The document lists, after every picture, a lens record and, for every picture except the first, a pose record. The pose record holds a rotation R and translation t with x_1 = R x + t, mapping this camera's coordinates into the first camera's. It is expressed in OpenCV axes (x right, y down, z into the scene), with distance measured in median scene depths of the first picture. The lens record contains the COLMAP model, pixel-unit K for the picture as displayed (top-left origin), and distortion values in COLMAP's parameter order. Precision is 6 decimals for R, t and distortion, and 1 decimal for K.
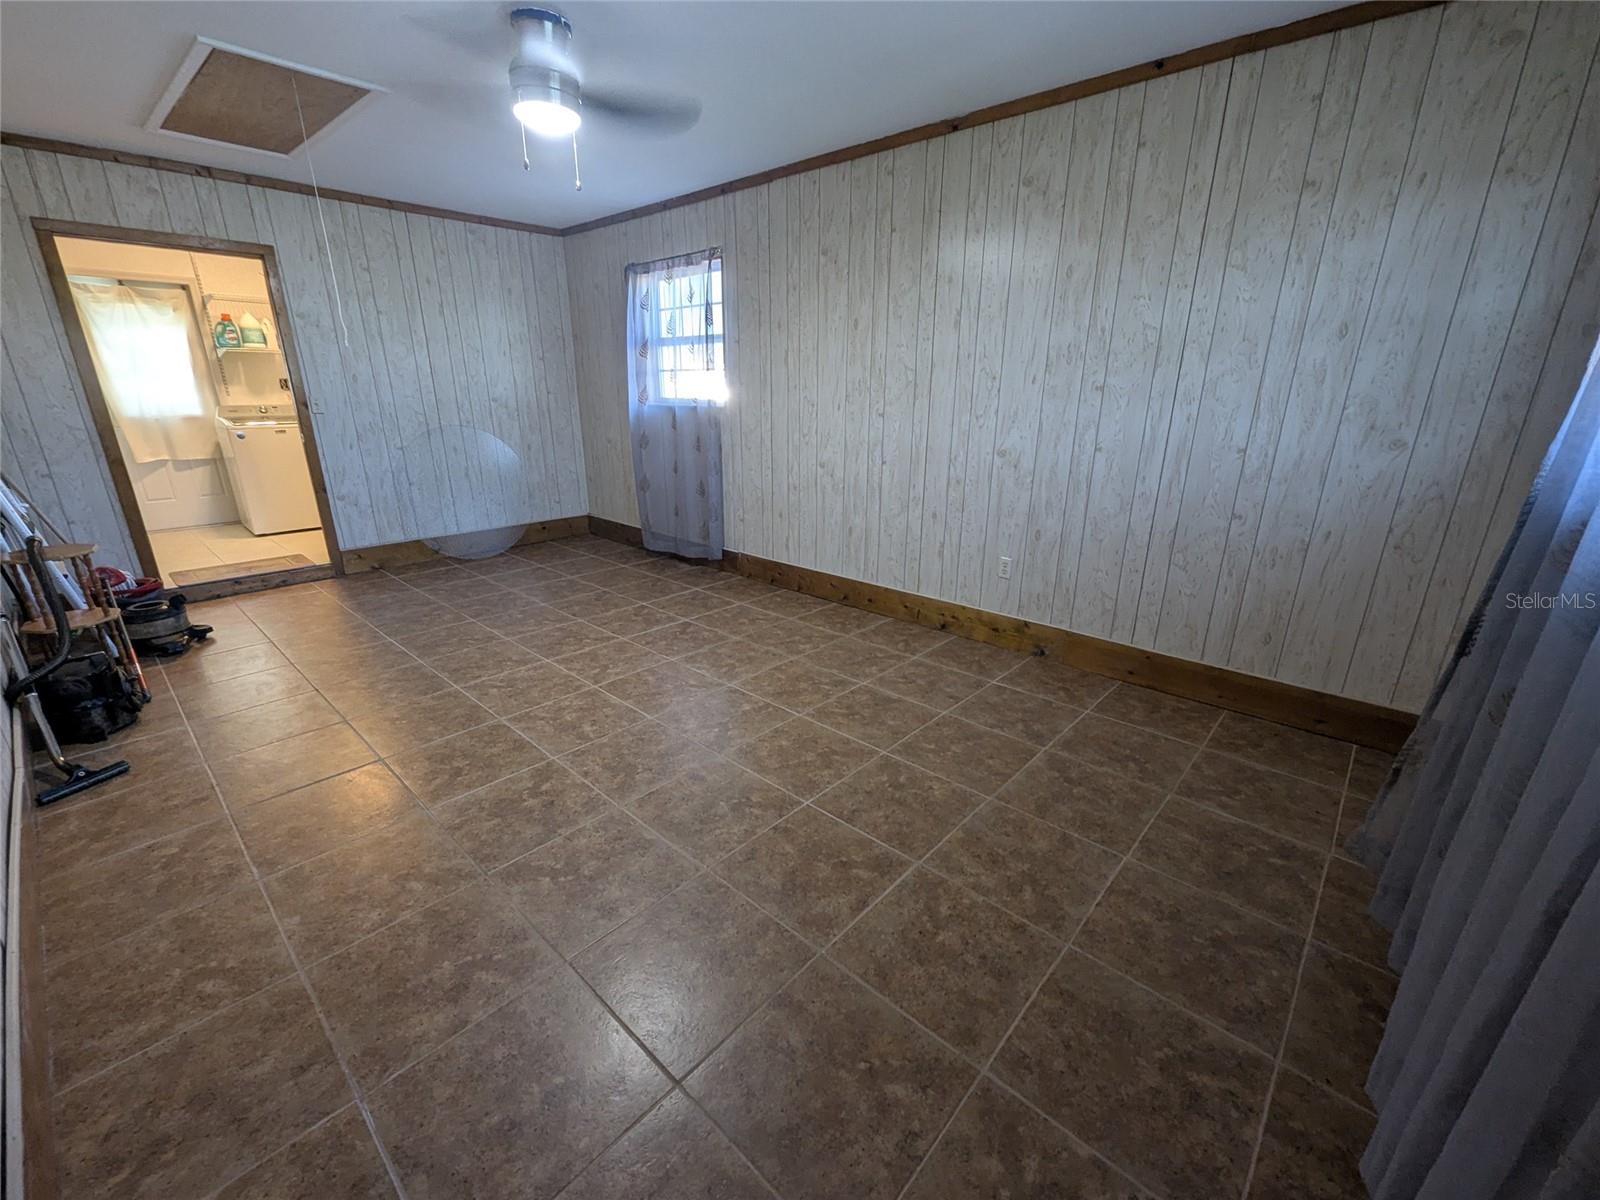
lens RADIAL K [[666.6, 0, 794.1], [0, 666.6, 607.6], [0, 0, 1]] dist [0.005789, -0.001999]
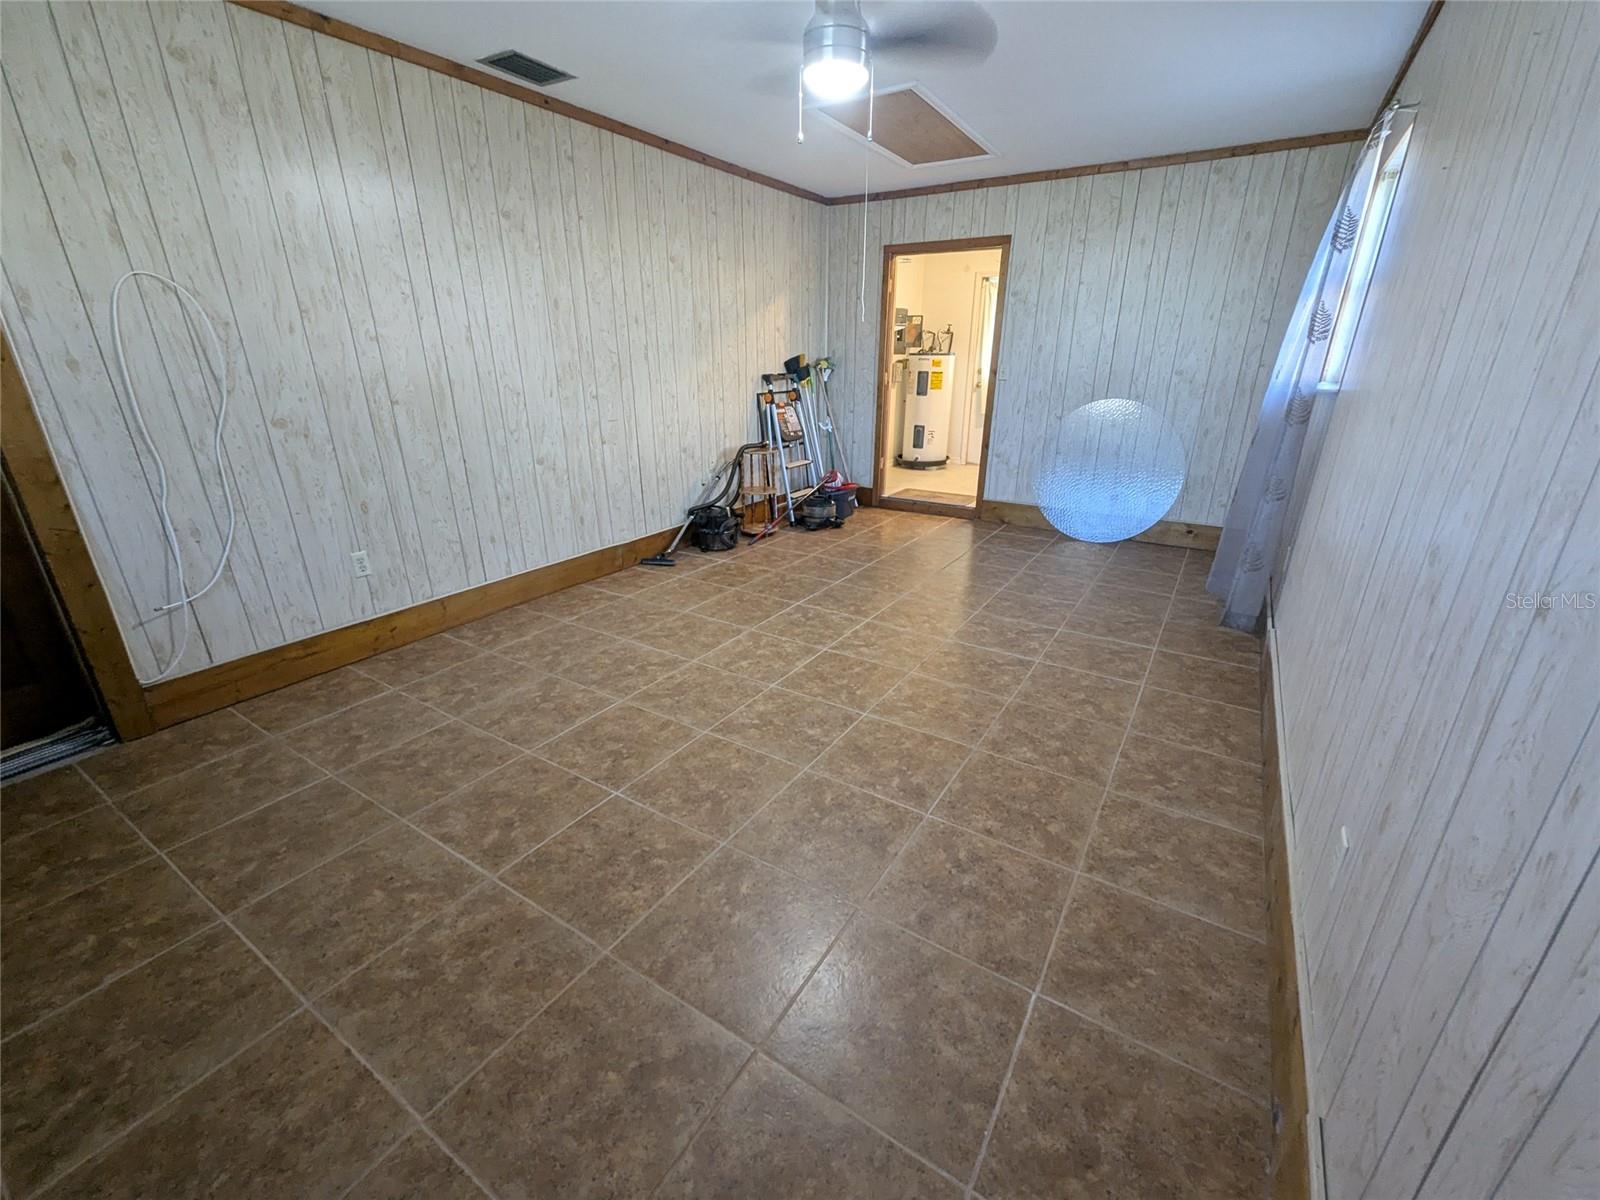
lens RADIAL K [[666.6, 0, 808.3], [0, 666.6, 609.1], [0, 0, 1]] dist [0.005789, -0.001999]
pose [[0.180798, 0.348309, -0.919779, 0.498595], [-0.315550, 0.906294, 0.281176, -0.175485], [0.931526, 0.239400, 0.273765, 0.542825]]
